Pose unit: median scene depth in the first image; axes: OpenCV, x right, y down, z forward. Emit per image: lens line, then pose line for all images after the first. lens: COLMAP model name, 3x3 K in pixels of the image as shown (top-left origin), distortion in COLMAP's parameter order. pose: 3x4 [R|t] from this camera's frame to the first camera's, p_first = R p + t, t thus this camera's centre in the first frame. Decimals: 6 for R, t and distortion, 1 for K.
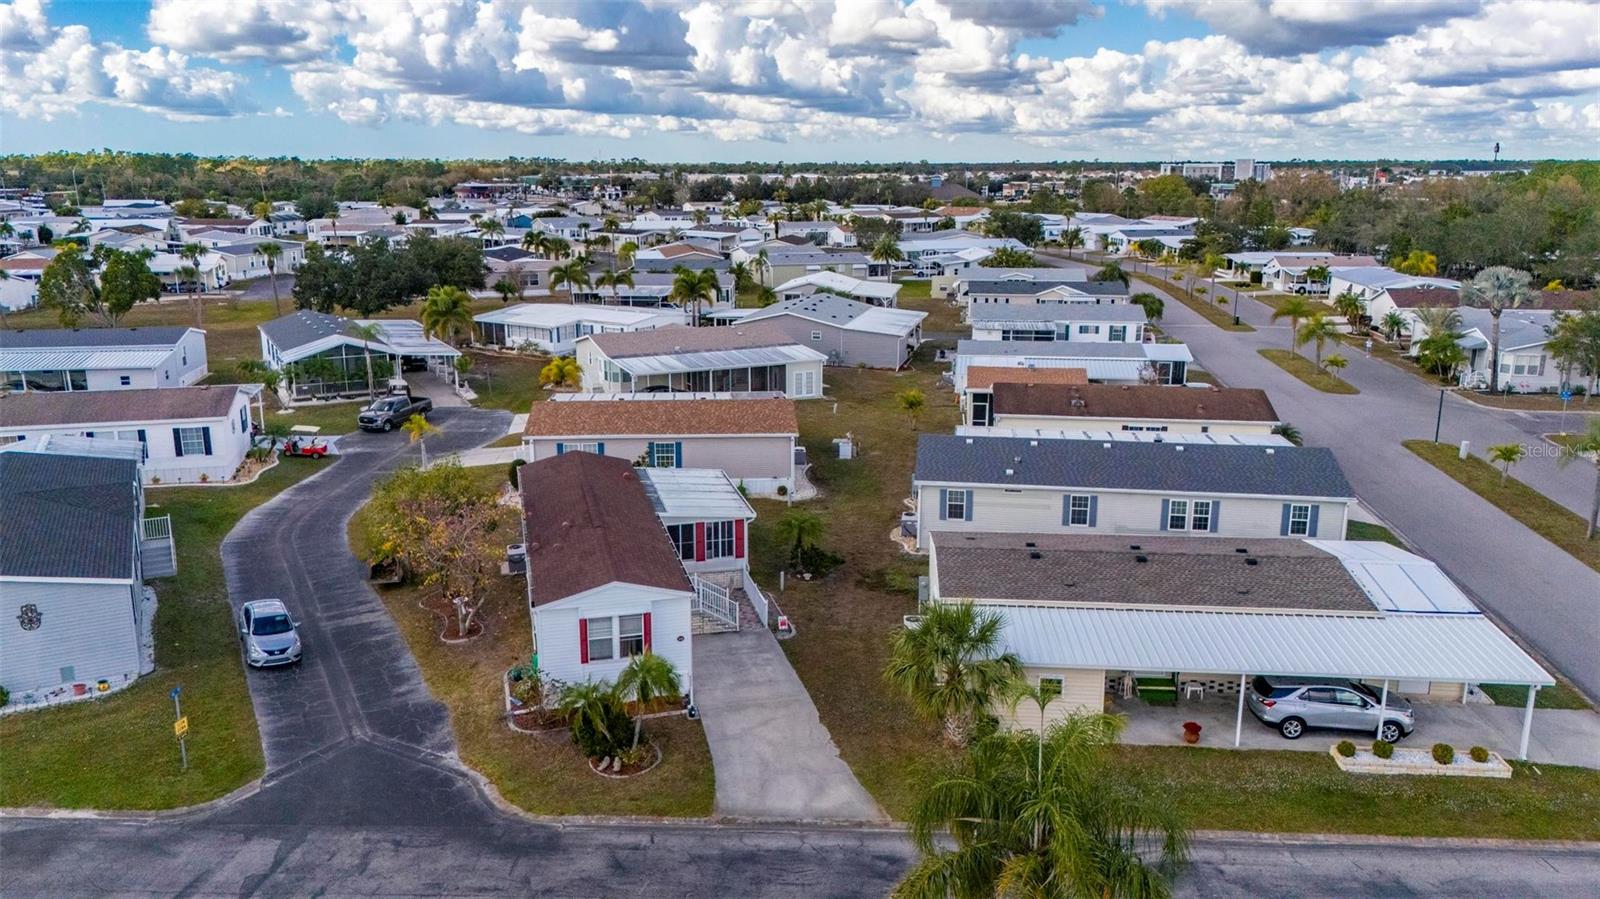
lens RADIAL K [[1178.8, 0, 794.0], [0, 1178.8, 443.8], [0, 0, 1]] dist [0.076195, -0.080951]
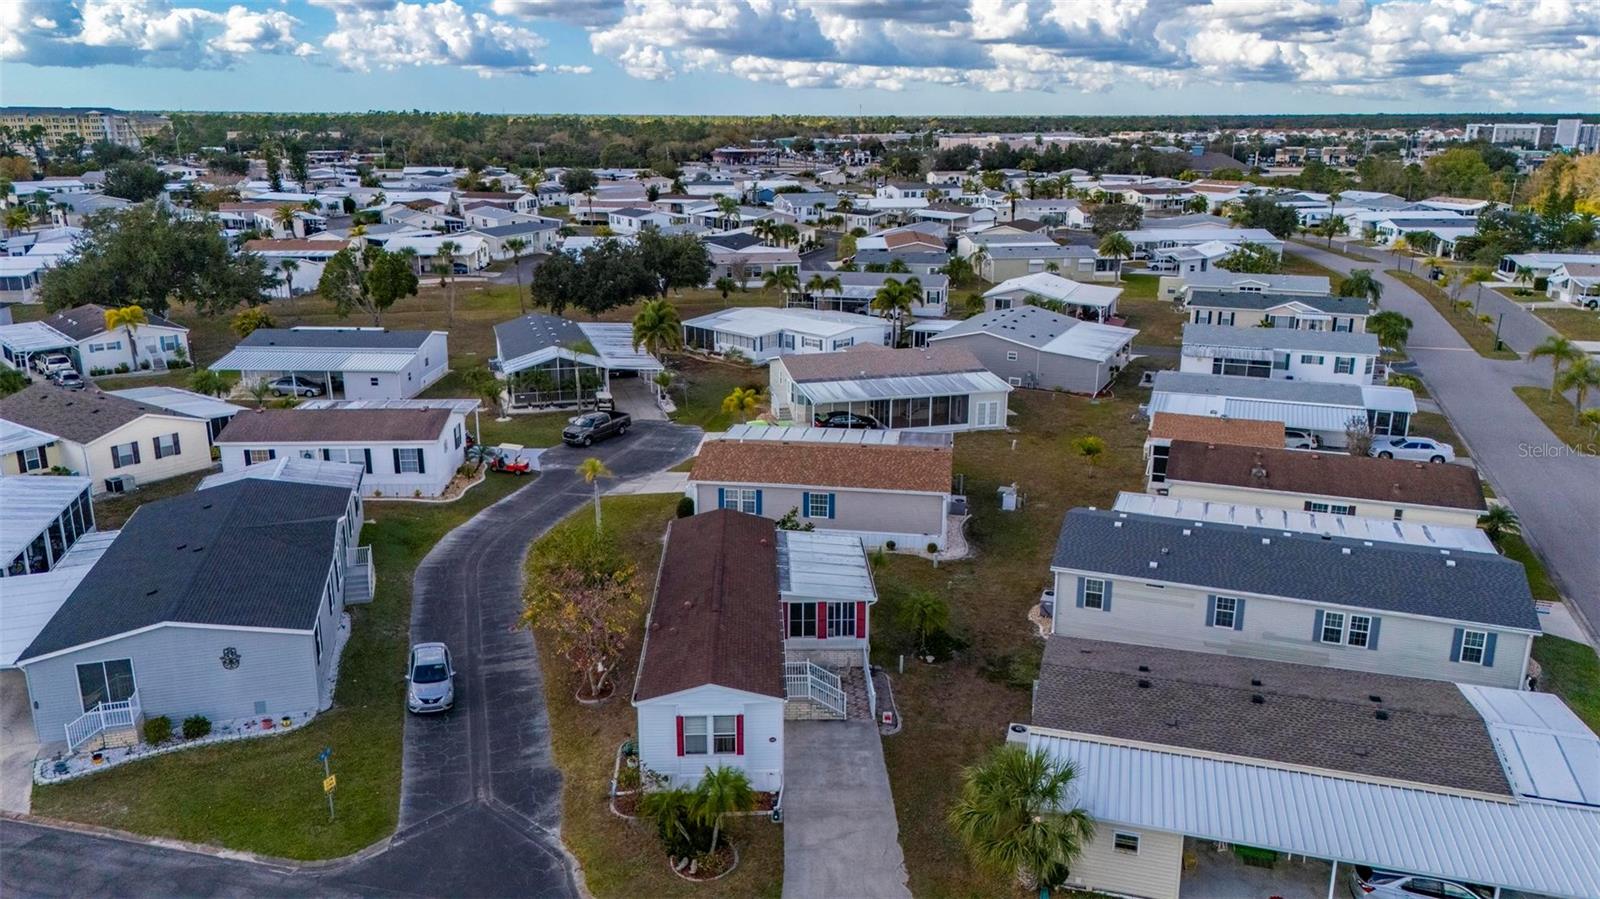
lens RADIAL K [[1172.8, 0, 796.6], [0, 1172.8, 438.1], [0, 0, 1]] dist [0.080417, -0.088452]
pose [[0.977749, 0.055818, -0.202216, 0.074722], [-0.048783, 0.998024, 0.039611, -0.088947], [0.204027, -0.028865, 0.978540, -0.003330]]
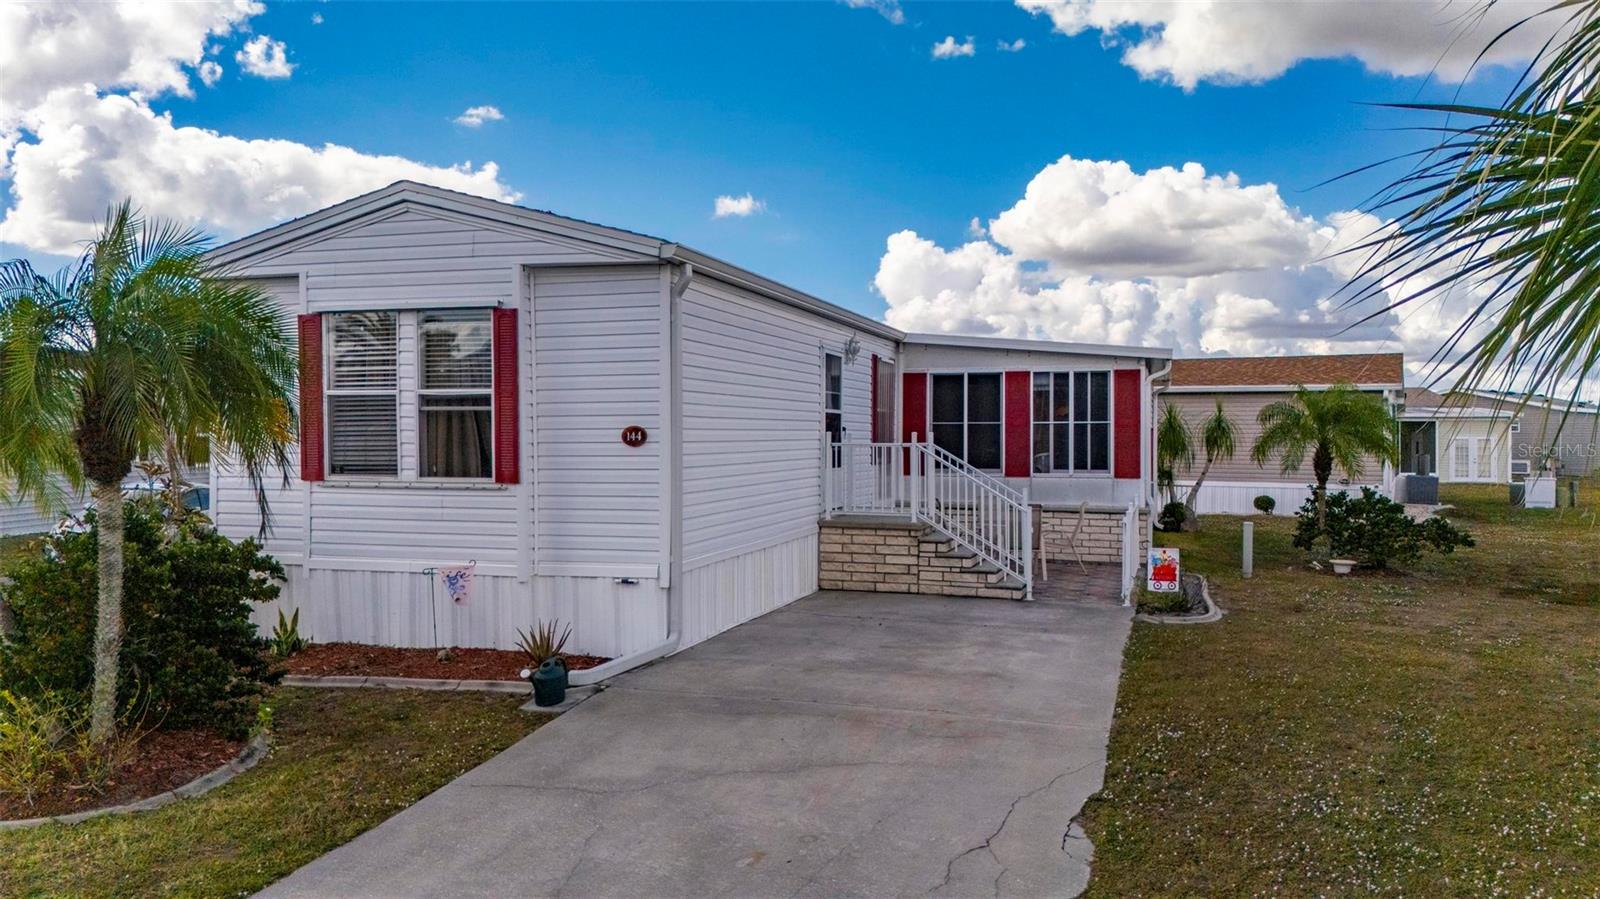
lens RADIAL K [[1191.0, 0, 798.7], [0, 1191.0, 427.6], [0, 0, 1]] dist [0.065783, -0.069350]
pose [[0.854829, -0.001769, -0.518907, 0.046483], [-0.123065, 0.970774, -0.206043, 0.133591], [0.504105, 0.239991, 0.829628, 0.496401]]
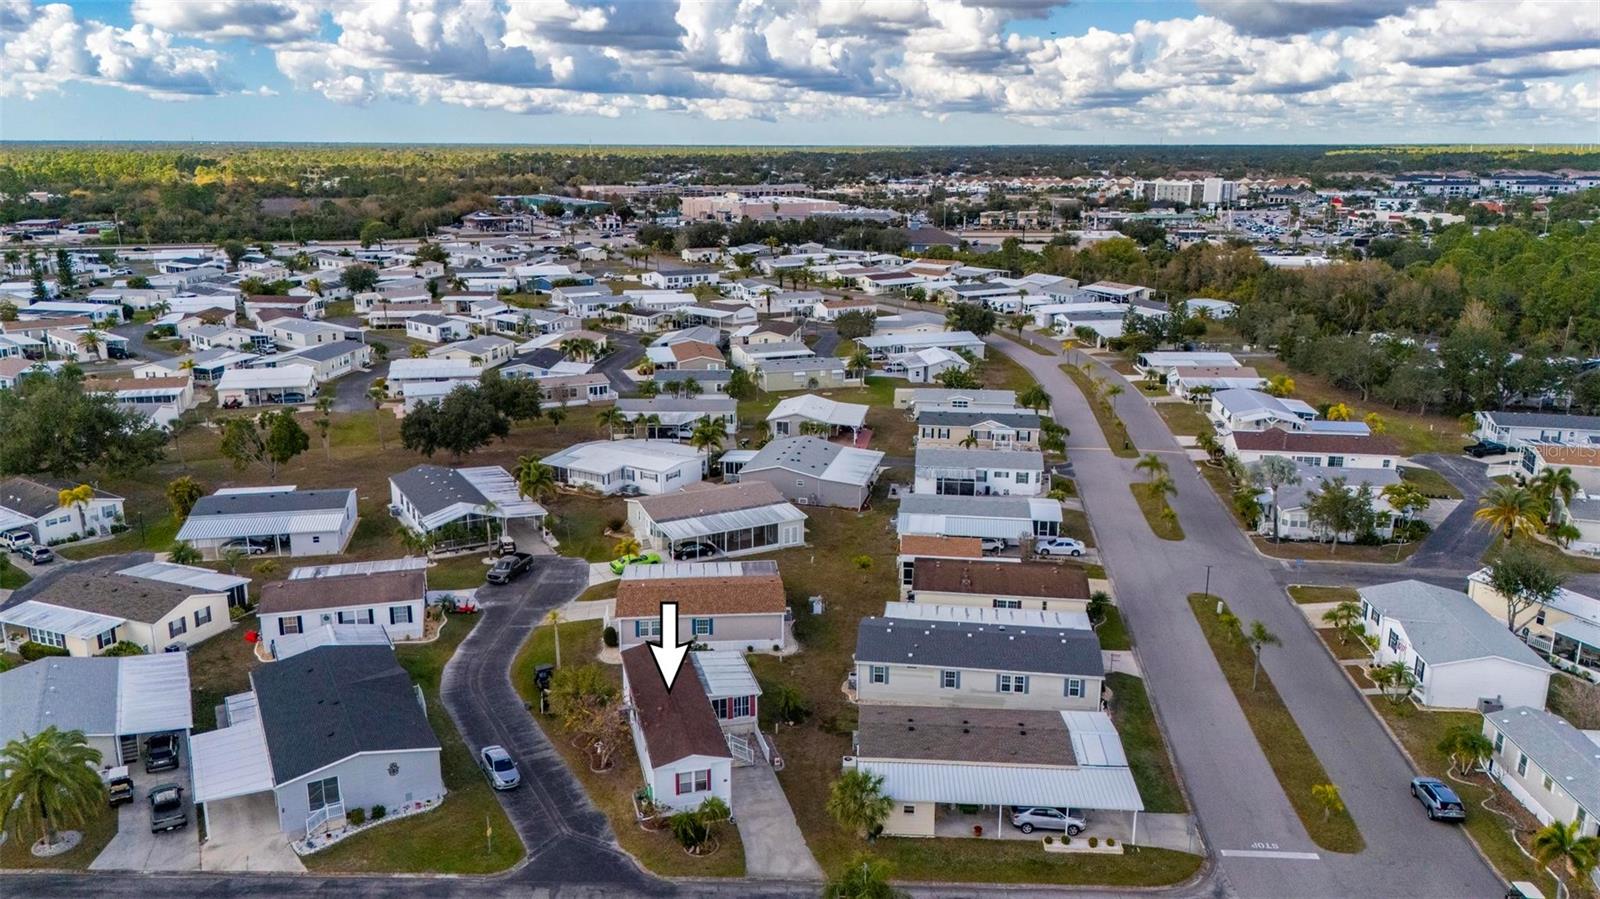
lens RADIAL K [[1182.0, 0, 793.0], [0, 1182.0, 441.8], [0, 0, 1]] dist [0.084337, -0.095479]
pose [[0.999972, -0.002849, 0.006853, 0.002397], [0.002746, 0.999884, 0.014957, -0.264958], [-0.006895, -0.014938, 0.999865, -0.600334]]
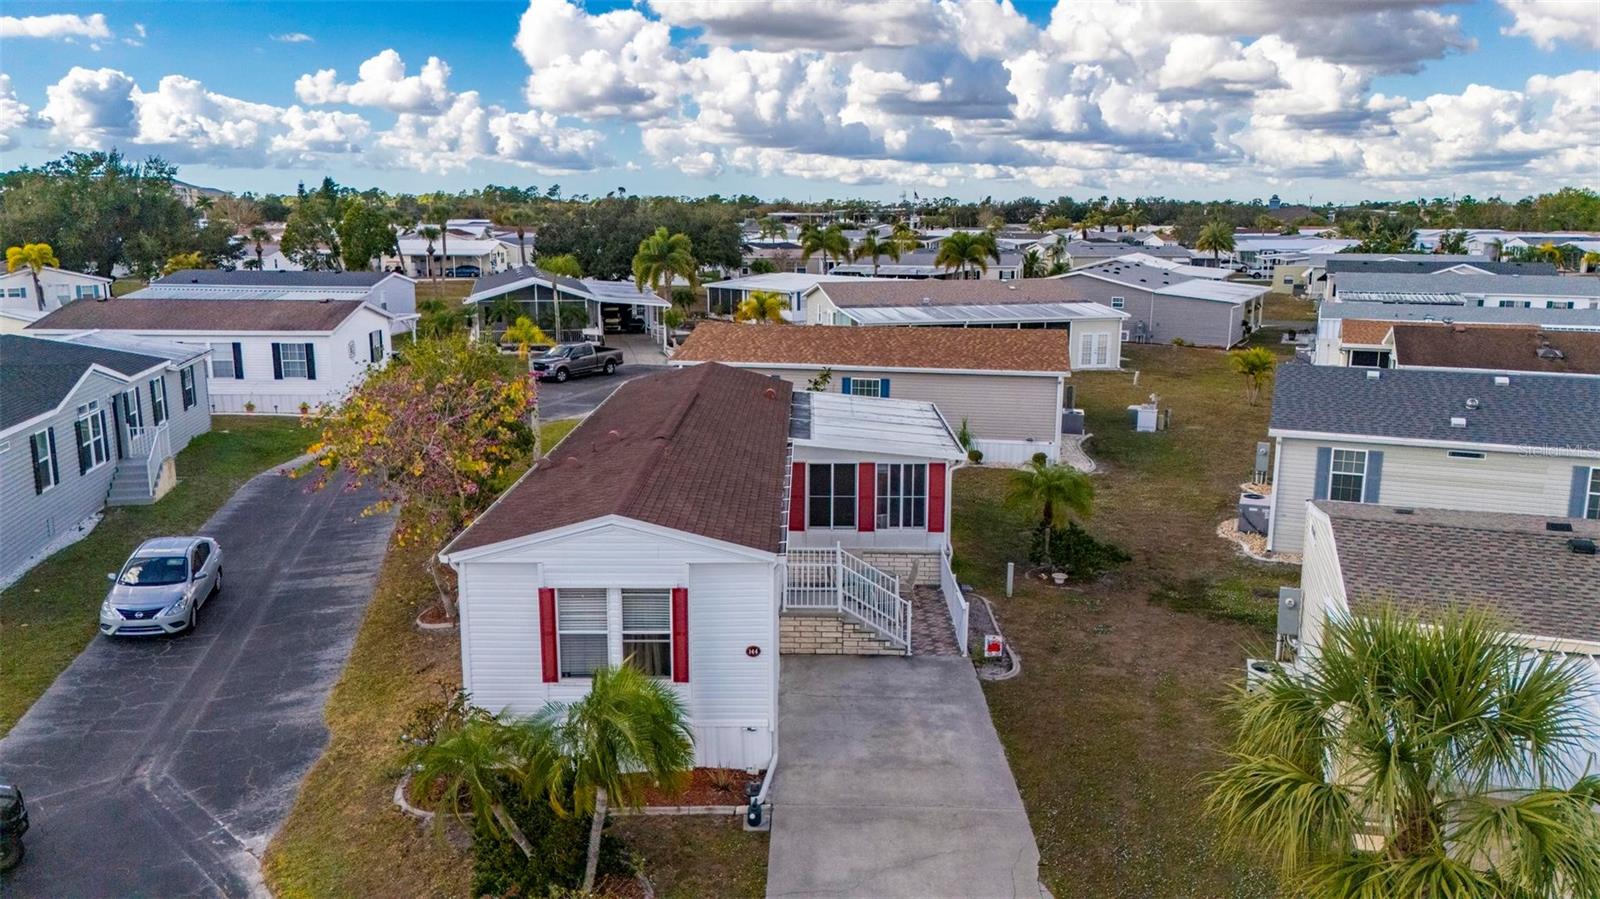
lens RADIAL K [[1172.8, 0, 796.6], [0, 1172.8, 438.1], [0, 0, 1]] dist [0.080417, -0.088452]
pose [[0.967069, 0.050271, -0.249502, 0.021622], [-0.060811, 0.997546, -0.034712, 0.058894], [0.247145, 0.048741, 0.967752, 0.337188]]
